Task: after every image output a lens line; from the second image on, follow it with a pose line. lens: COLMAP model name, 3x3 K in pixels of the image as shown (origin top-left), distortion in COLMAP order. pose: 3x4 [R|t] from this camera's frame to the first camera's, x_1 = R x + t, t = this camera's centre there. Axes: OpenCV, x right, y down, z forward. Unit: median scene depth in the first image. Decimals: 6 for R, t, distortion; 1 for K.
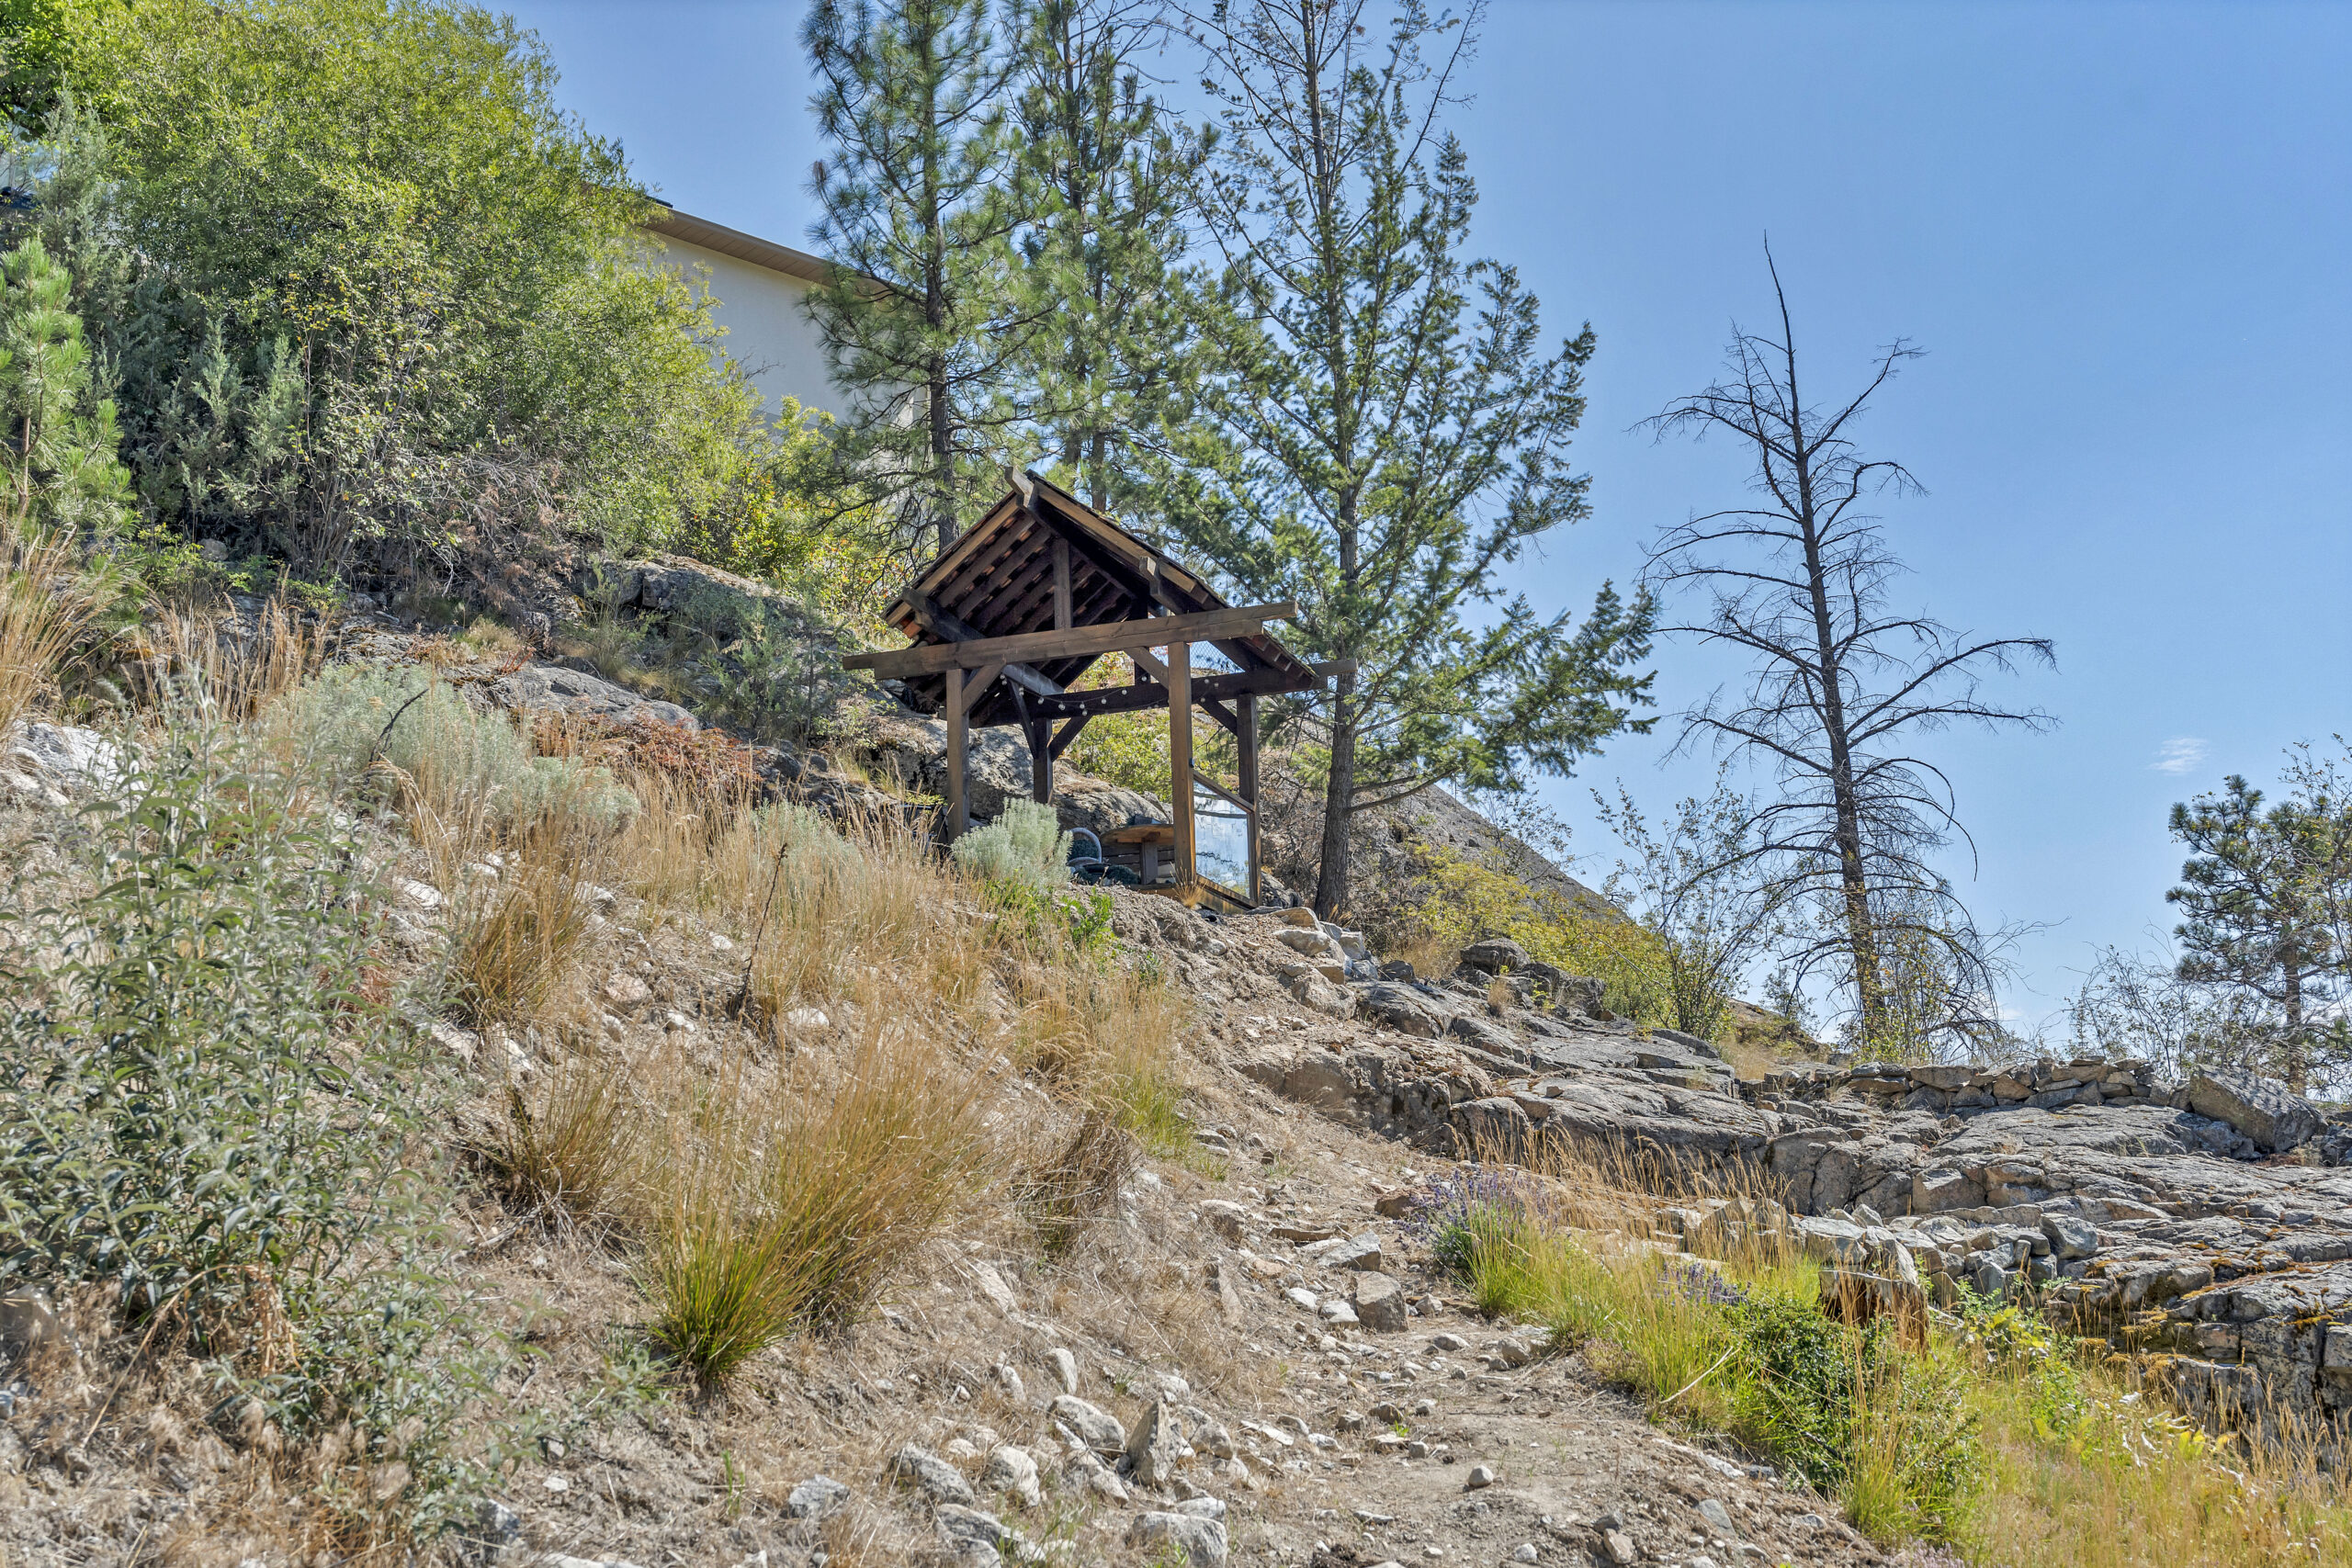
lens RADIAL K [[2393.9, 0, 1193.1], [0, 2393.9, 779.0], [0, 0, 1]] dist [0.024548, 0.000000]
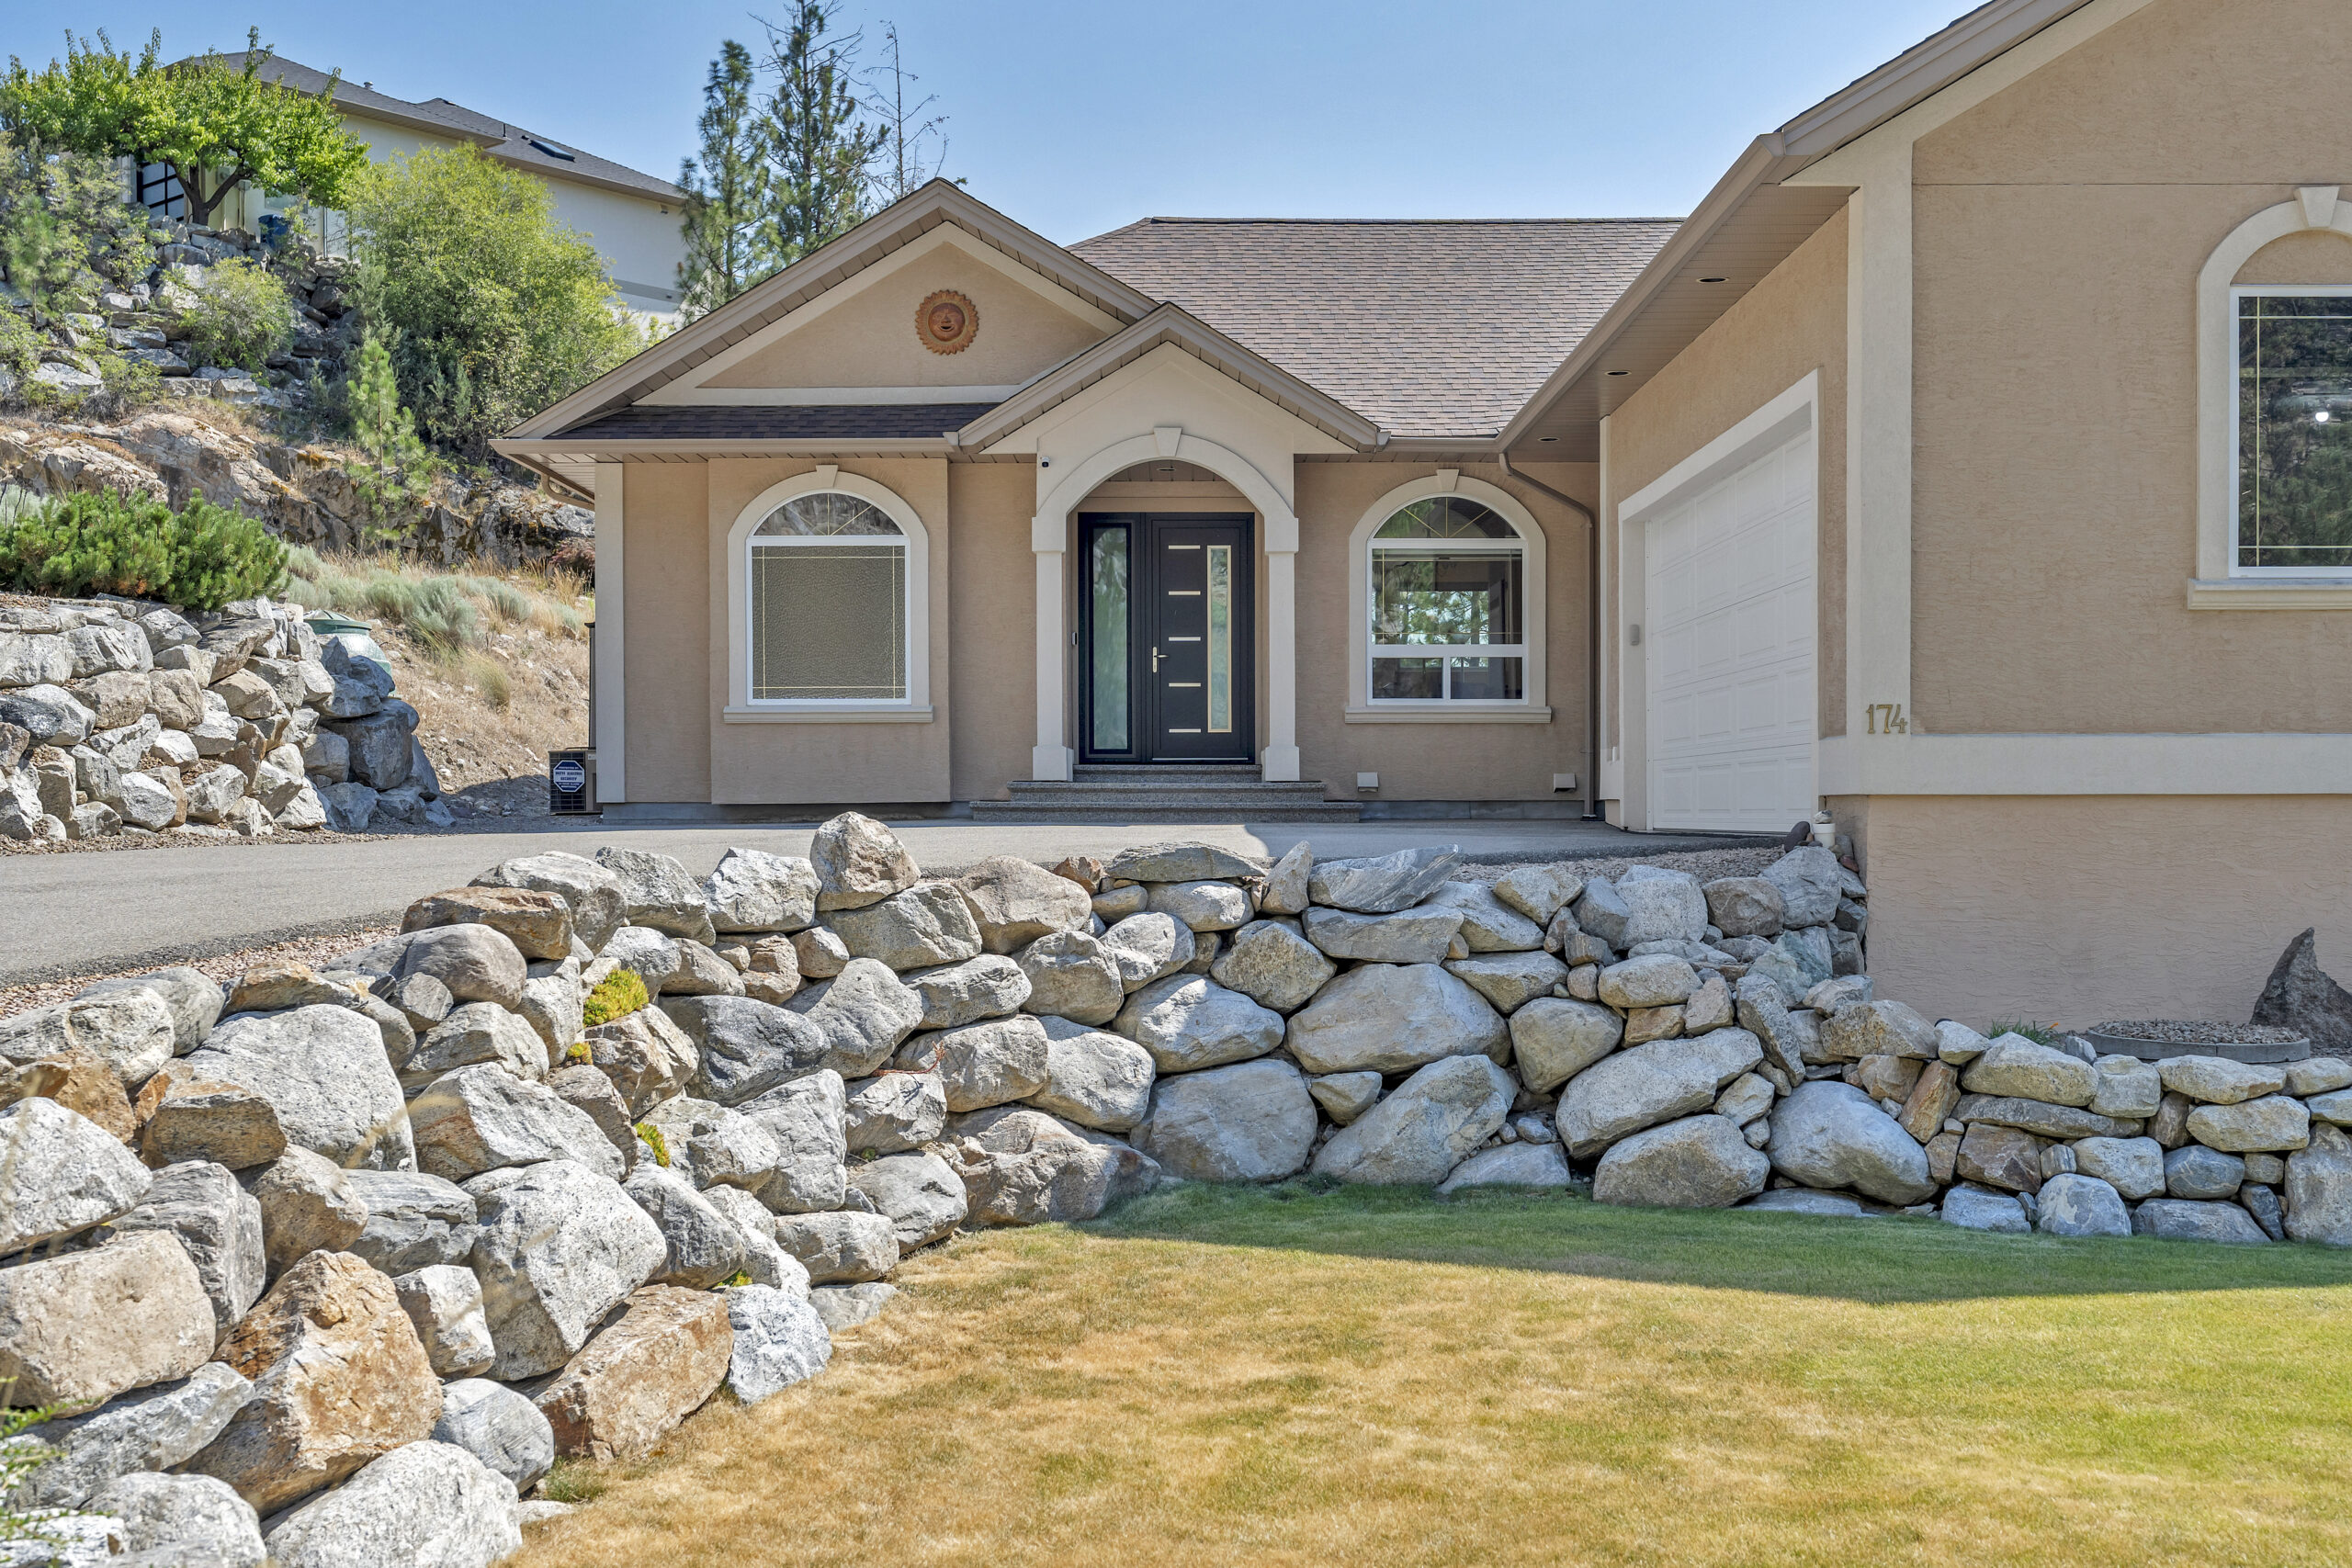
lens RADIAL K [[2393.9, 0, 1177.3], [0, 2393.9, 797.2], [0, 0, 1]] dist [0.024548, 0.000000]
pose [[0.994037, 0.049427, 0.097193, 0.084561], [-0.067809, 0.978250, 0.196031, -0.171732], [-0.085390, -0.201453, 0.975769, -0.963066]]
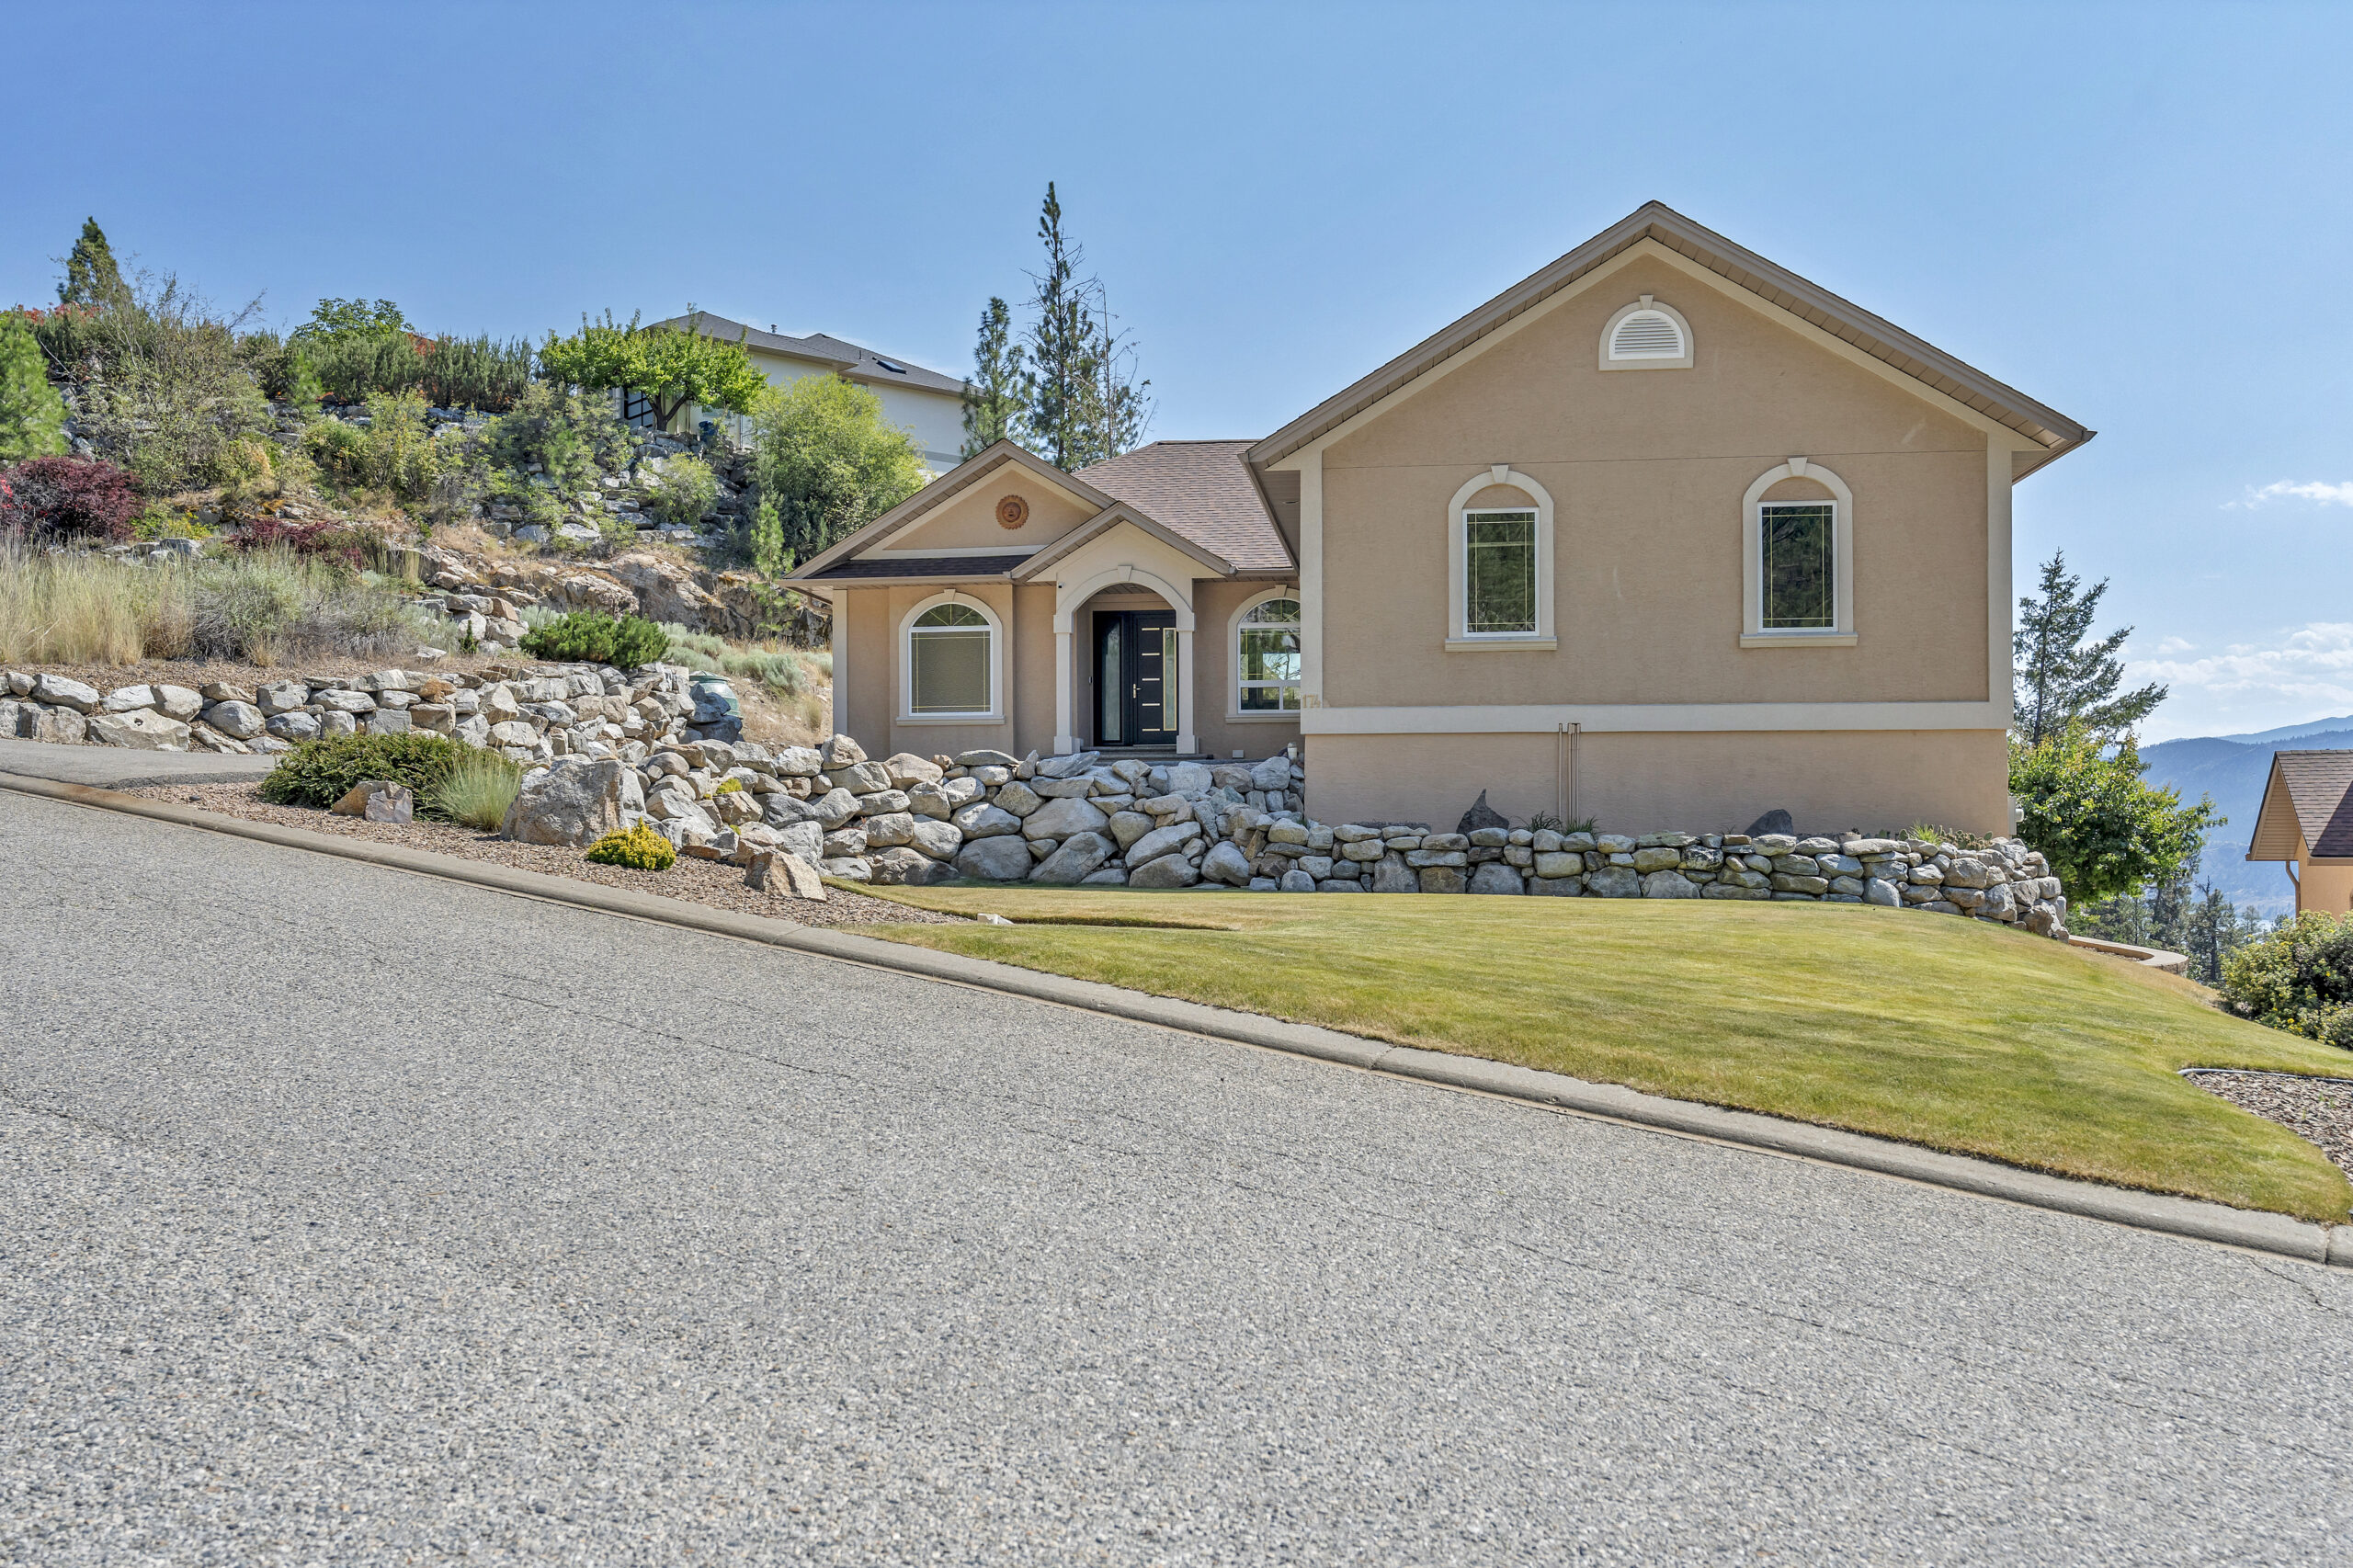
lens RADIAL K [[1911.0, 0, 1166.7], [0, 1911.0, 797.5], [0, 0, 1]] dist [-0.010365, 0.000385]
pose [[0.998089, 0.046179, -0.041063, 0.197724], [-0.037632, 0.981288, 0.188832, -0.207704], [0.049015, -0.186926, 0.981150, -1.257555]]
